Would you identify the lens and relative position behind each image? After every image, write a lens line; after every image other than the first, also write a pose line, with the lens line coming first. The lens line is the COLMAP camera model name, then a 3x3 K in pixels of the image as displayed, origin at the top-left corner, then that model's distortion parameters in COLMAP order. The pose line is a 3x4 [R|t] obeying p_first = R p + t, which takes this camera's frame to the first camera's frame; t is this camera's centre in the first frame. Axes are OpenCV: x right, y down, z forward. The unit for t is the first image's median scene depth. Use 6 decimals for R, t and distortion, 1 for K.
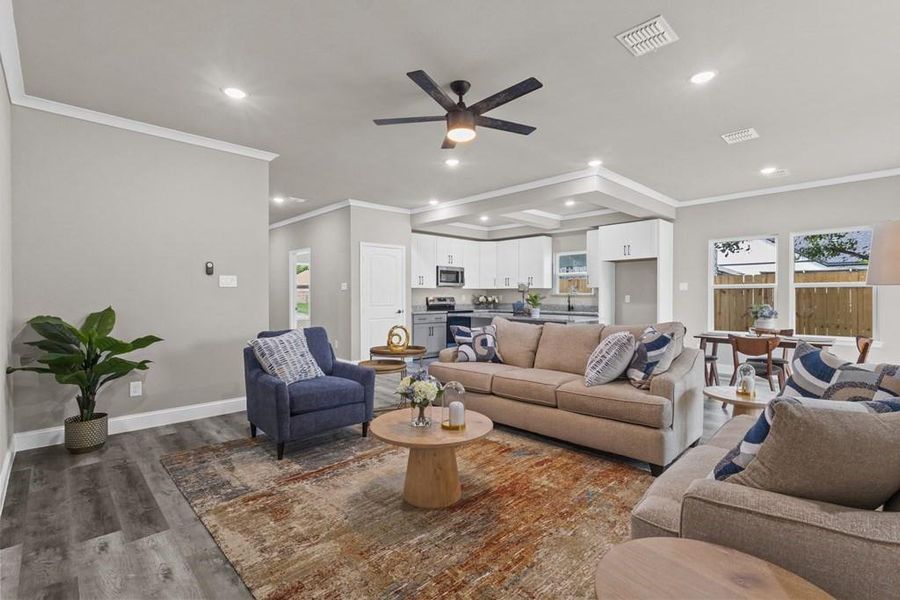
lens RADIAL K [[413.2, 0, 450.0], [0, 413.2, 300.0], [0, 0, 1]] dist [0.002870, 0.000200]
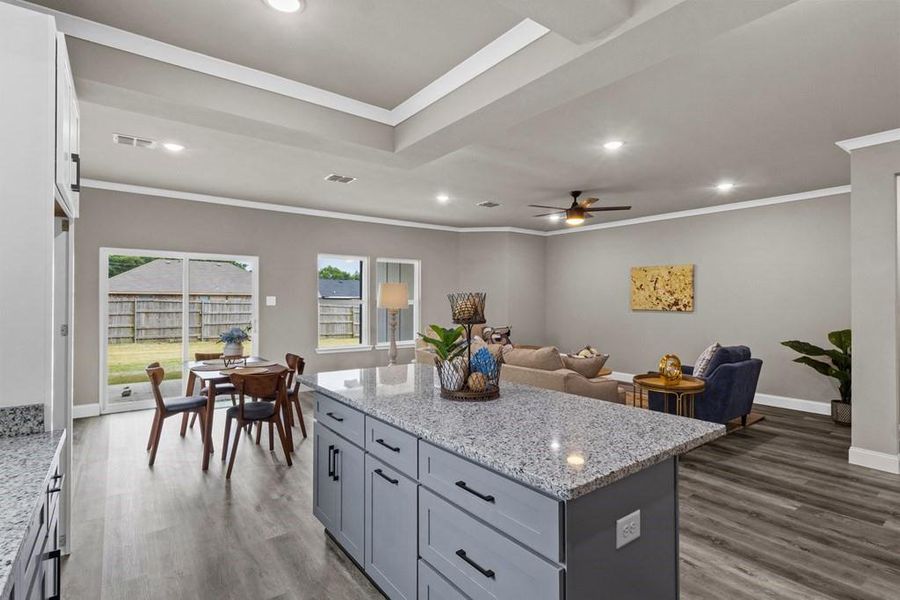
lens RADIAL K [[445.0, 0, 449.6], [0, 445.0, 297.3], [0, 0, 1]] dist [0.003353, -0.000134]
pose [[-0.992612, -0.002314, 0.121311, 0.123218], [-0.002335, 0.999997, -0.000033, -0.031651], [-0.121311, -0.000316, -0.992614, 1.125551]]
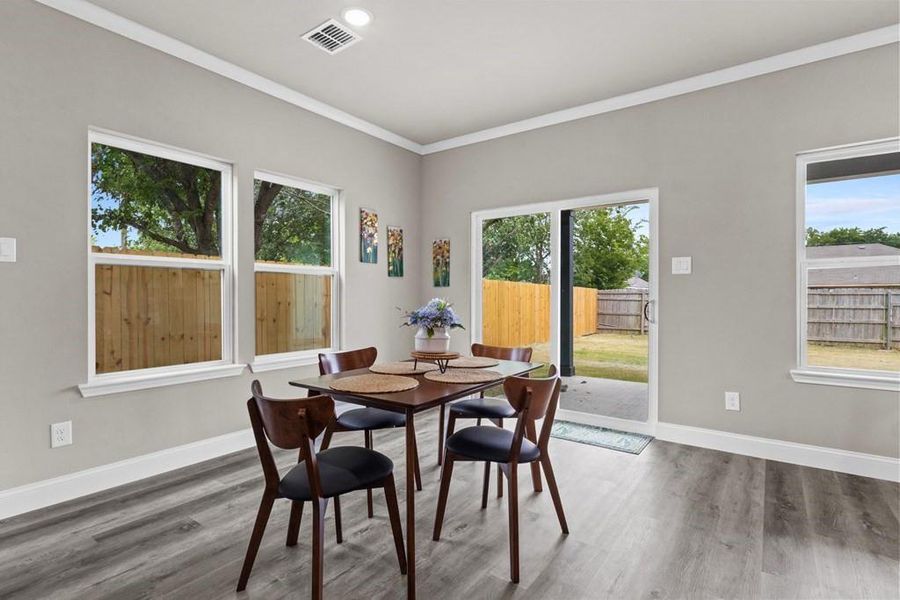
lens RADIAL K [[445.0, 0, 449.6], [0, 445.0, 297.3], [0, 0, 1]] dist [0.003353, -0.000134]
pose [[-0.176223, -0.000481, 0.984350, 0.161408], [0.007502, 0.999970, 0.001831, 0.004523], [-0.984322, 0.007707, -0.176214, 0.644223]]
